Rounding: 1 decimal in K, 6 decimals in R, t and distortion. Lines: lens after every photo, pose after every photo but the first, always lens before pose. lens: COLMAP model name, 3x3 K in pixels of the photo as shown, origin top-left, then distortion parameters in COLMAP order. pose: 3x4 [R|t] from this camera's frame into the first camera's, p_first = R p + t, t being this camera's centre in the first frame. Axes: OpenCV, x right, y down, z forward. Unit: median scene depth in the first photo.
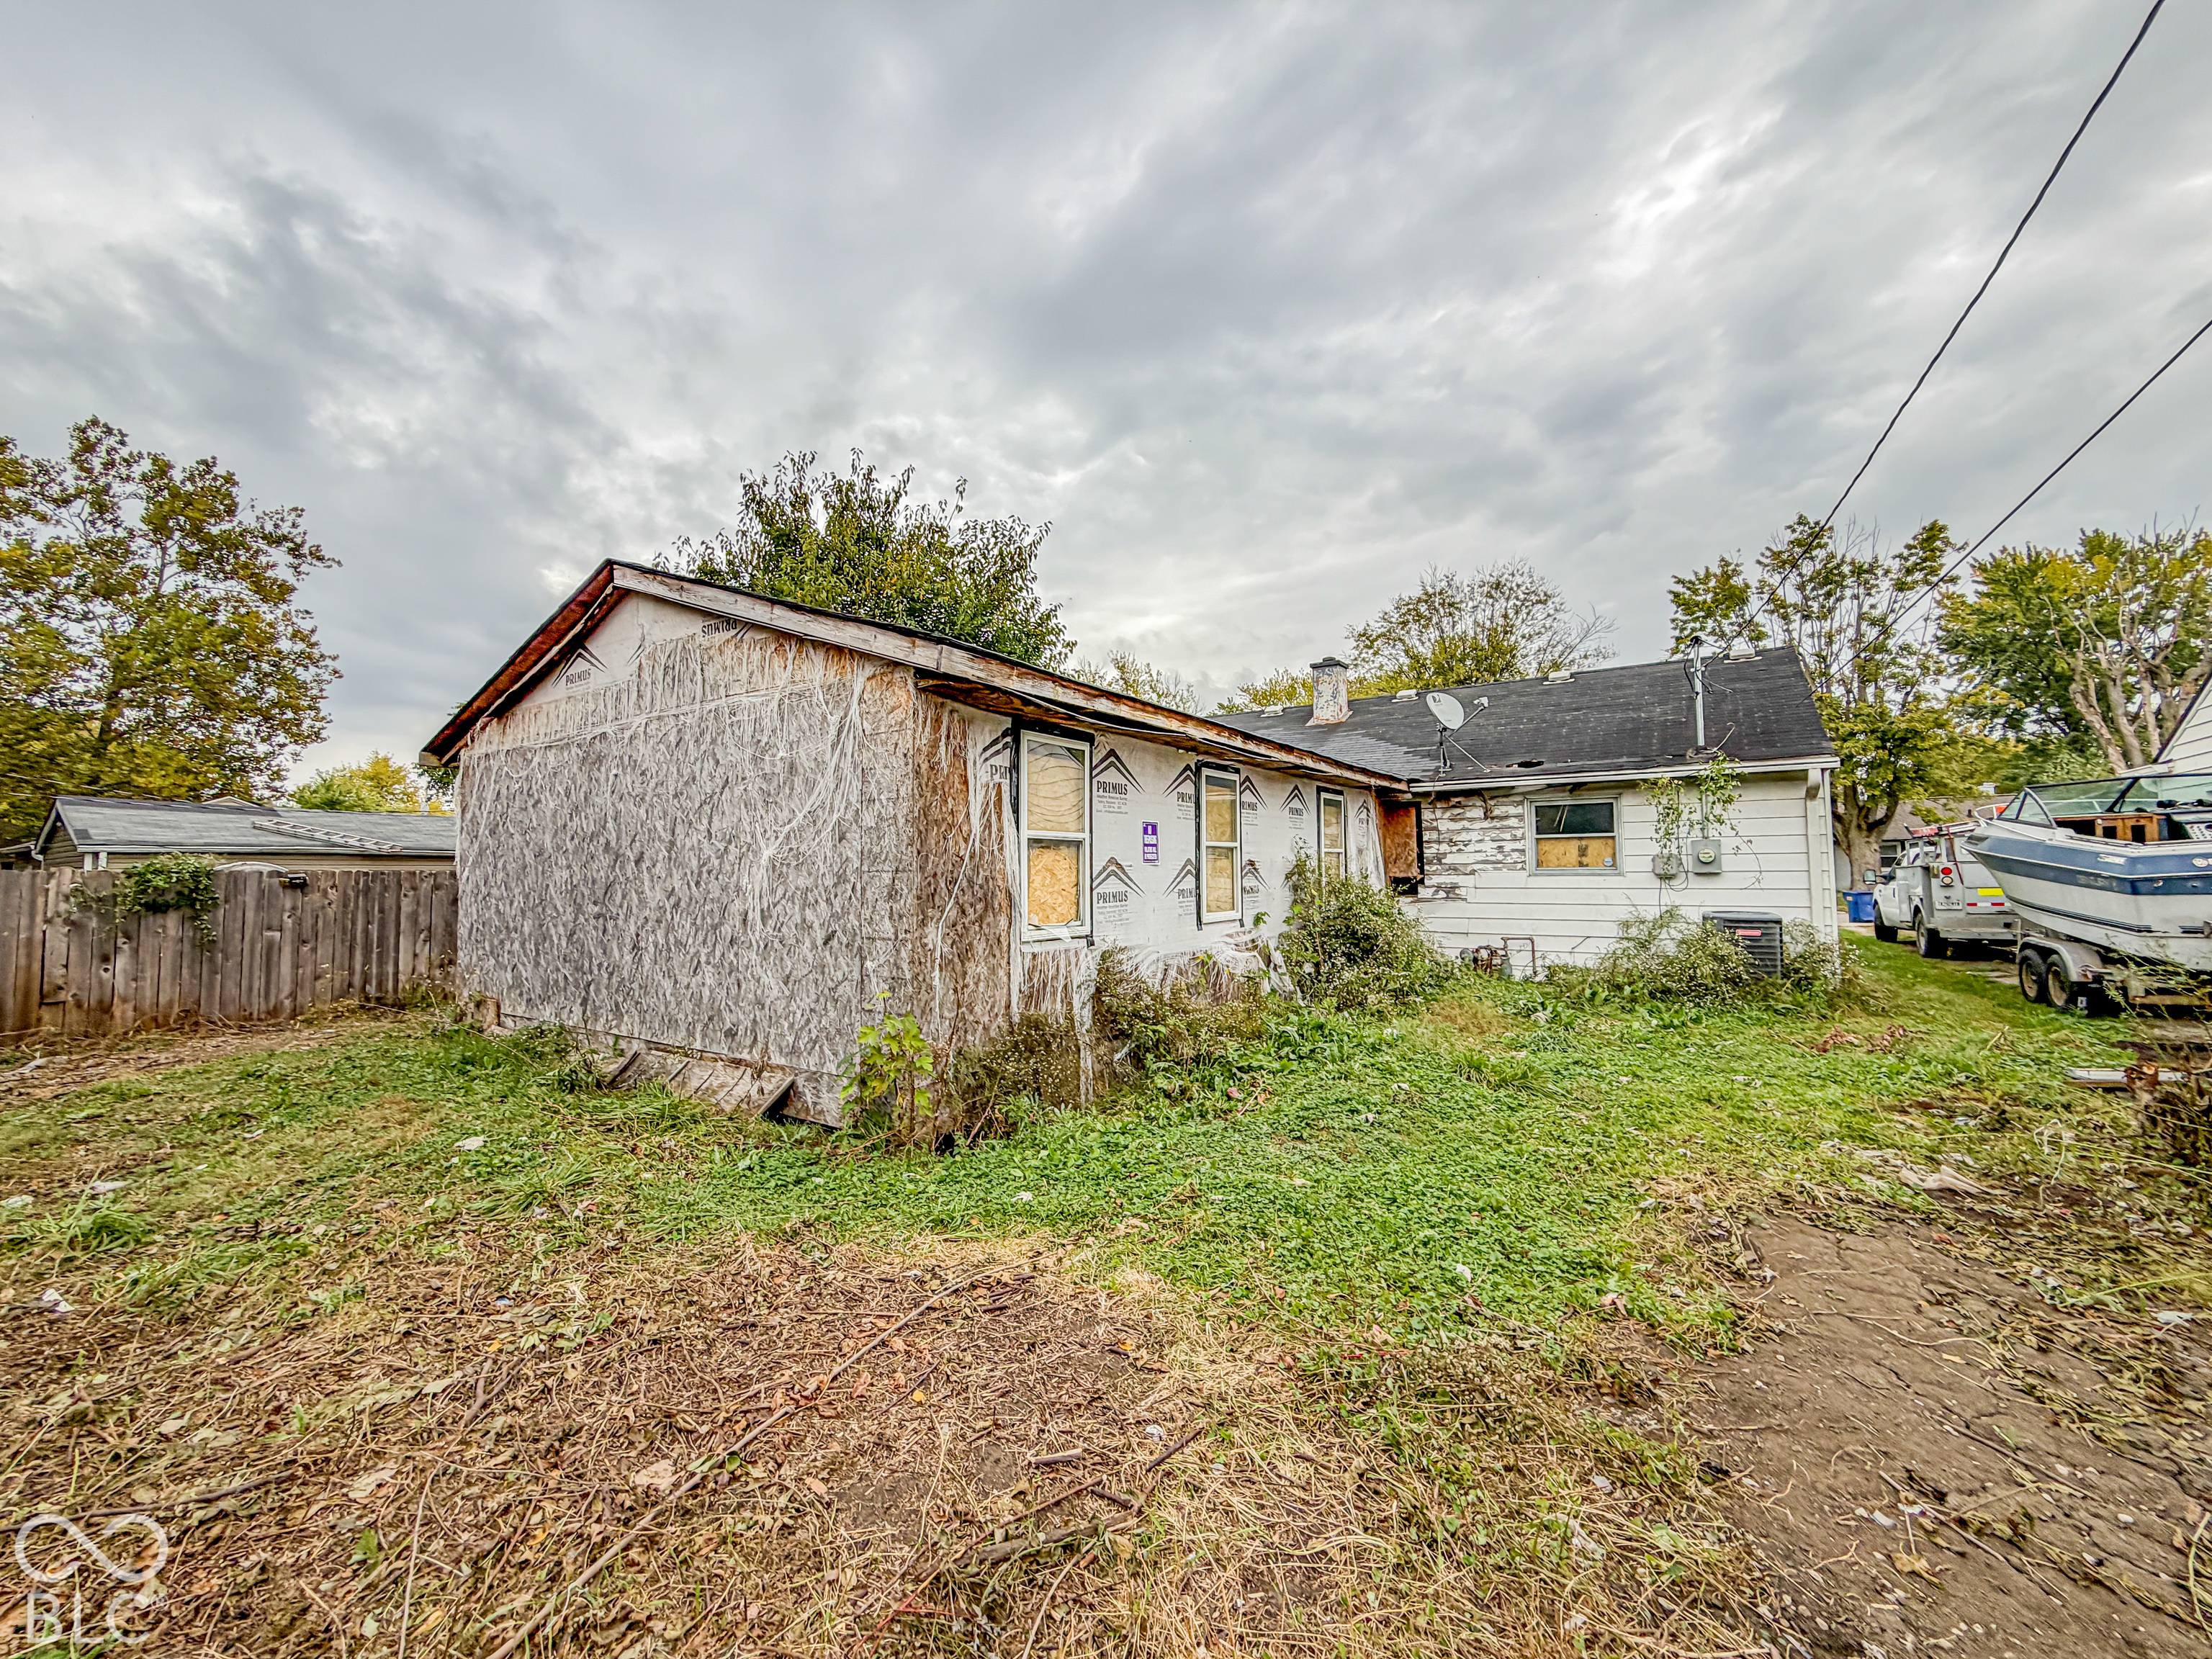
lens RADIAL K [[878.0, 0, 1094.1], [0, 878.0, 825.8], [0, 0, 1]] dist [-0.003941, 0.002536]
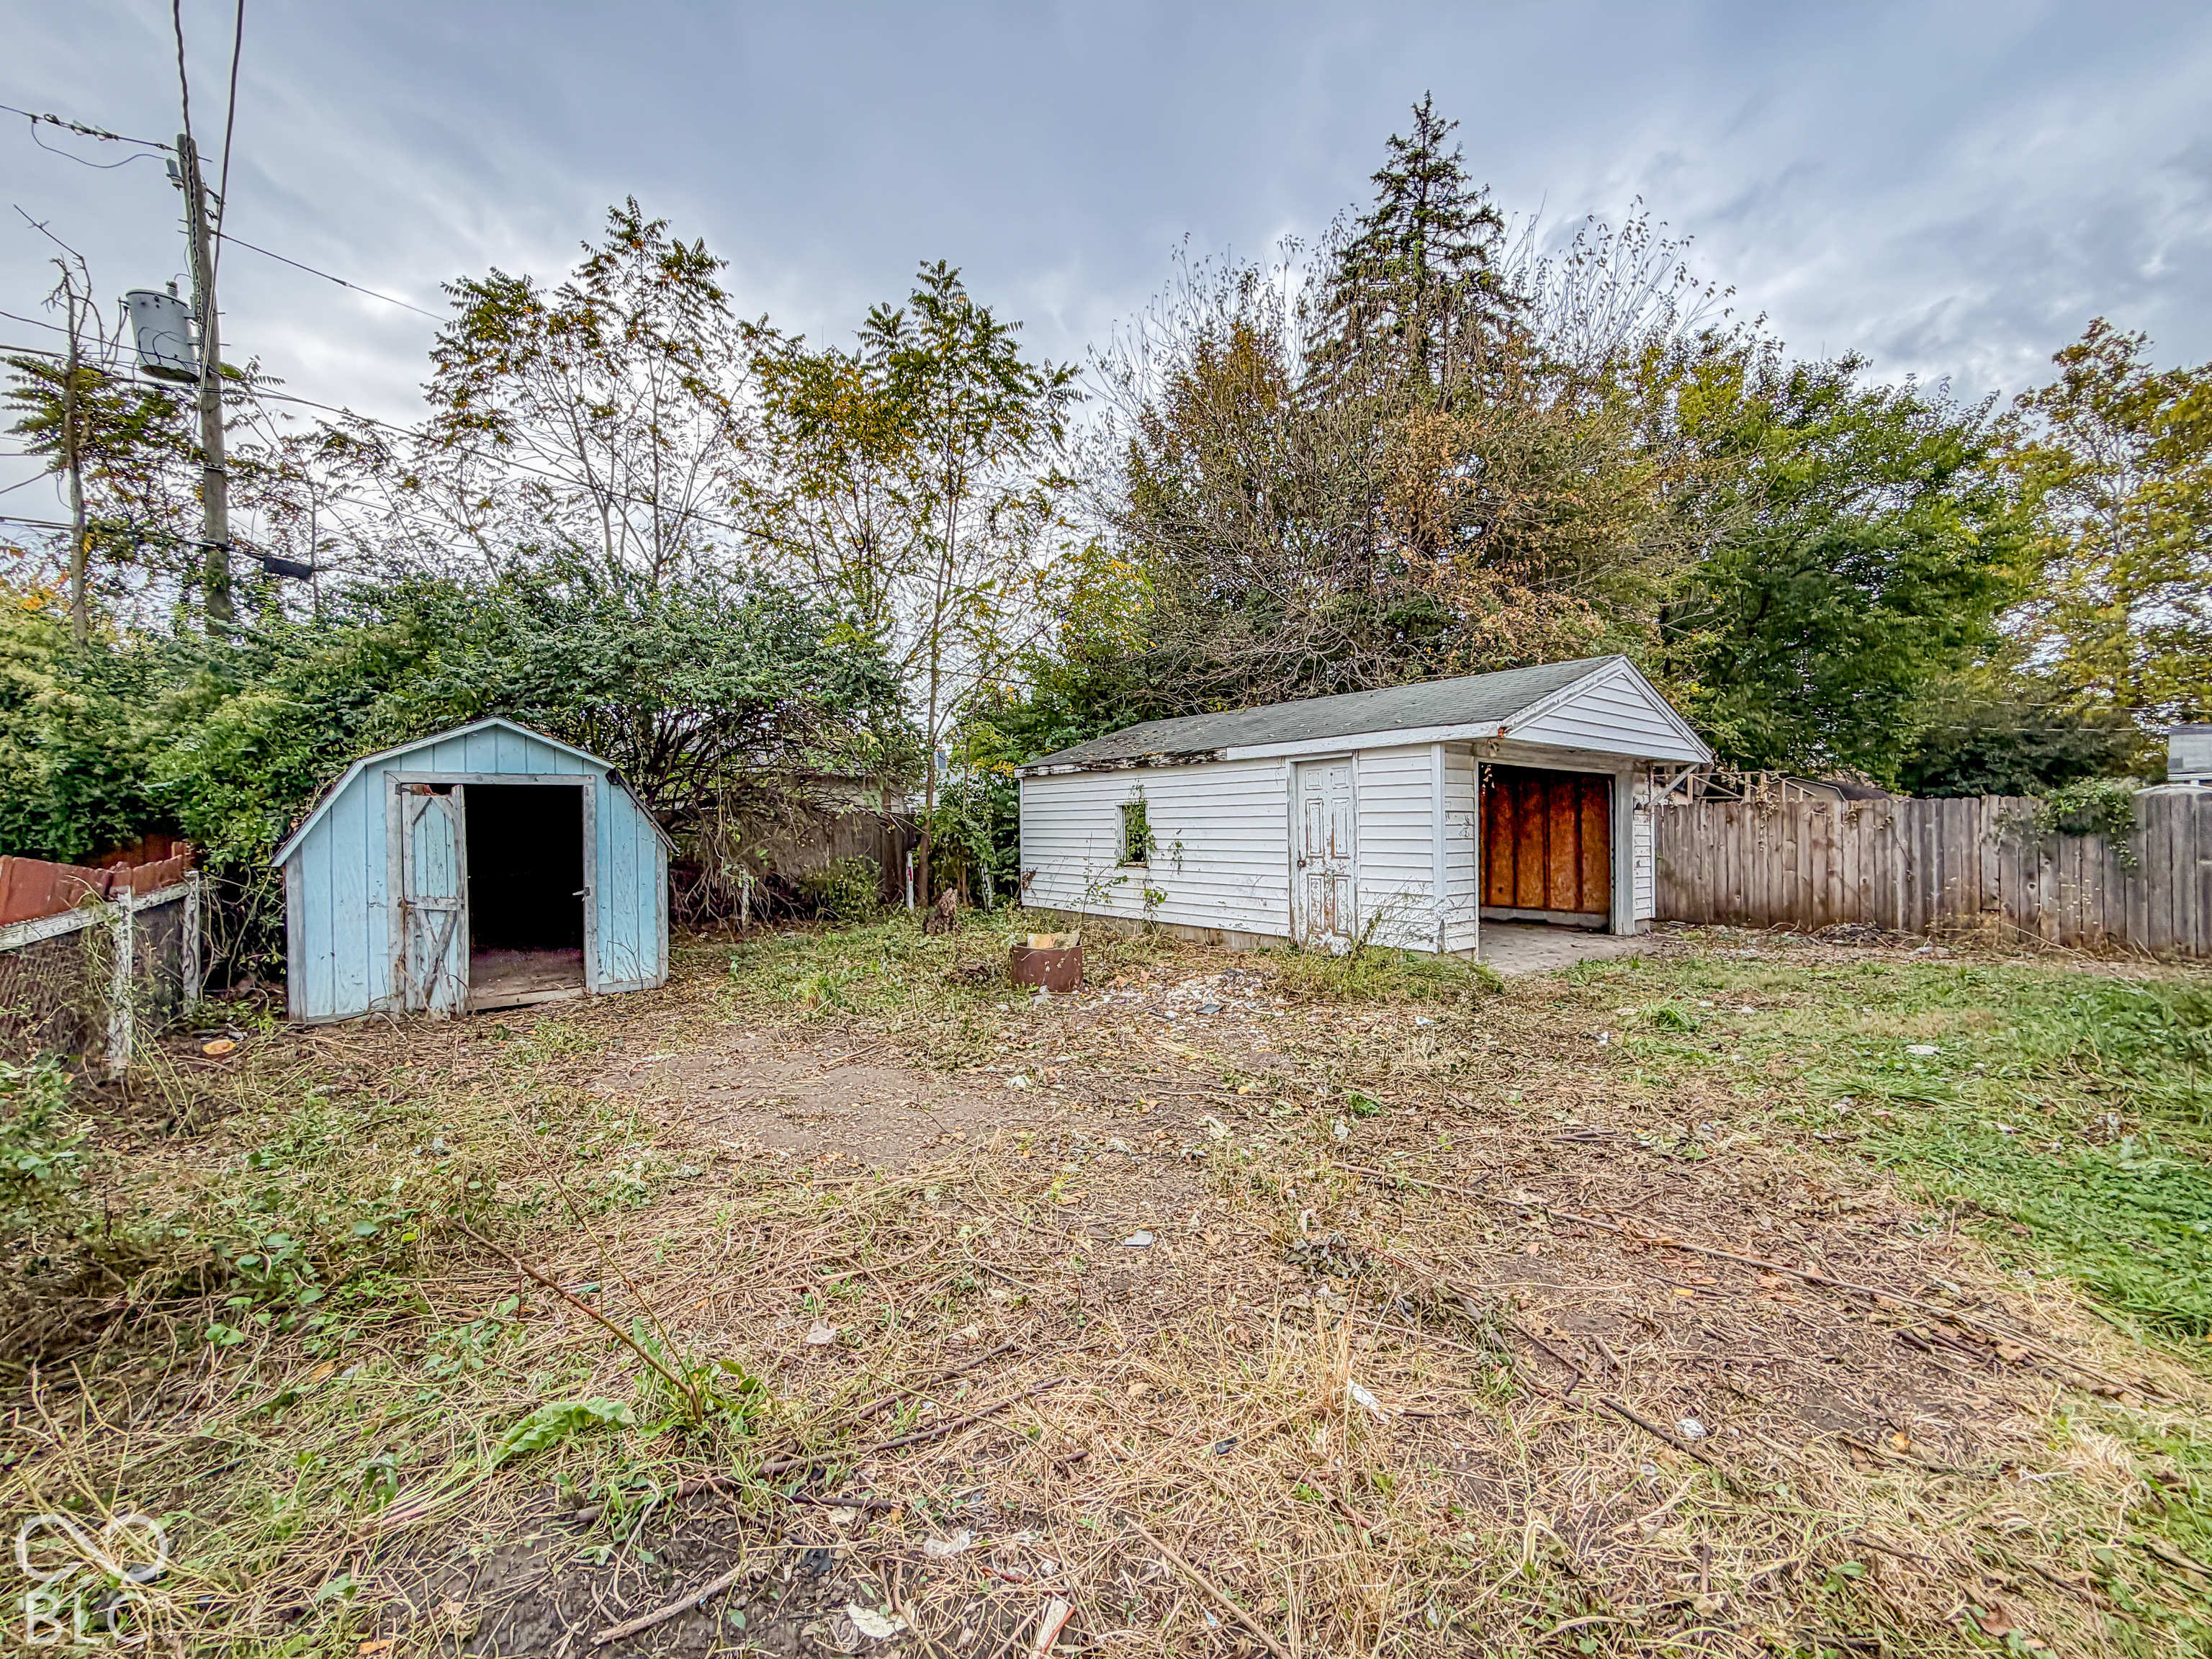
lens RADIAL K [[878.0, 0, 1111.1], [0, 878.0, 830.8], [0, 0, 1]] dist [-0.003941, 0.002536]
pose [[-0.284074, 0.010789, -0.958742, 0.618123], [0.067092, 0.997709, -0.008652, 0.055847], [0.956452, -0.066782, -0.284147, 0.449785]]
